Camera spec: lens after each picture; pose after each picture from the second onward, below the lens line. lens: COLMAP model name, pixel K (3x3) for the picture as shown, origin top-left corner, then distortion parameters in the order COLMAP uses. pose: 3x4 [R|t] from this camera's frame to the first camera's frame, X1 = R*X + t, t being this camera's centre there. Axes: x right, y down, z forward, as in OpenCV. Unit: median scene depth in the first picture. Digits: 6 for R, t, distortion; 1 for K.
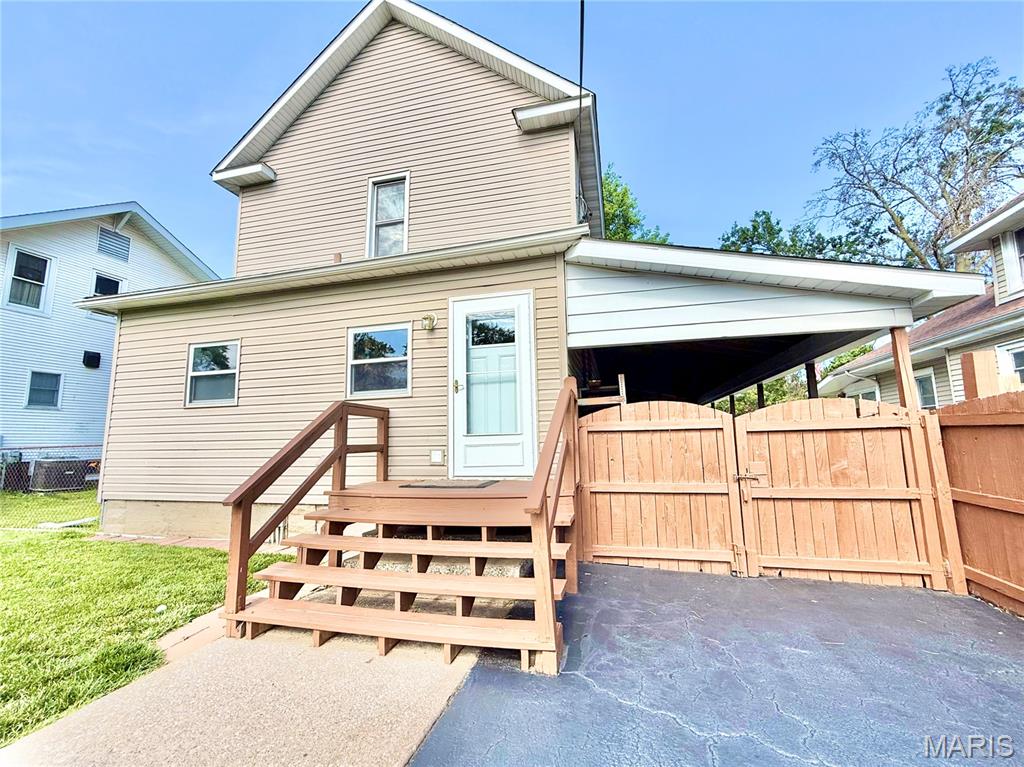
lens RADIAL K [[406.0, 0, 543.2], [0, 406.0, 389.3], [0, 0, 1]] dist [0.001605, 0.000230]
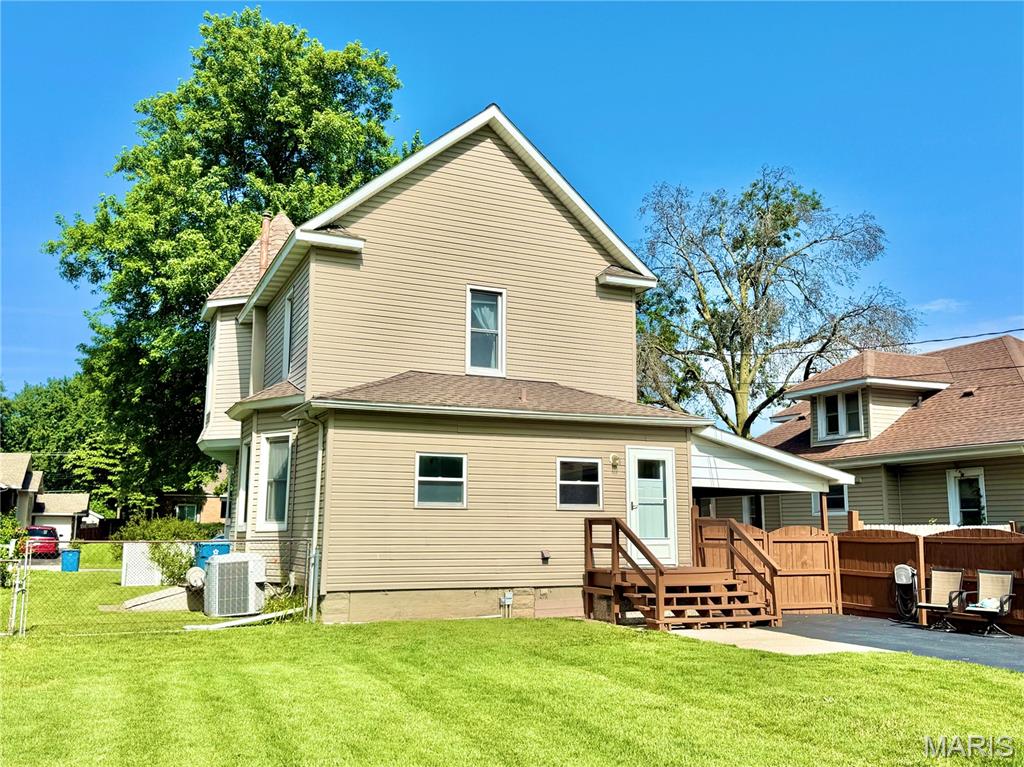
lens RADIAL K [[876.0, 0, 512.0], [0, 876.0, 383.5], [0, 0, 1]] dist [0.124158, -0.240707]
pose [[0.797146, 0.120993, 0.591539, -2.617250], [-0.099856, 0.992643, -0.068471, -0.195200], [-0.595472, -0.004487, 0.803364, -1.409344]]
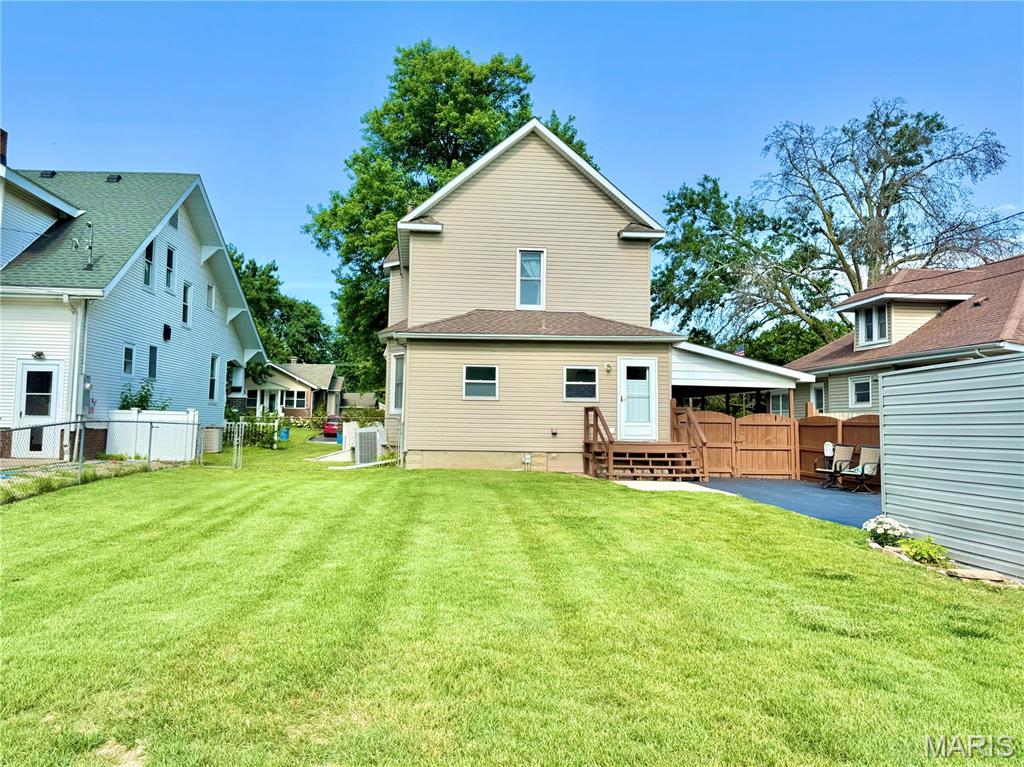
lens RADIAL K [[777.8, 0, 508.3], [0, 777.8, 350.7], [0, 0, 1]] dist [0.032957, -0.004252]
pose [[0.948453, 0.061328, 0.310926, -2.128445], [-0.074033, 0.996828, 0.029213, -0.345437], [-0.308148, -0.050726, 0.949985, -2.804200]]
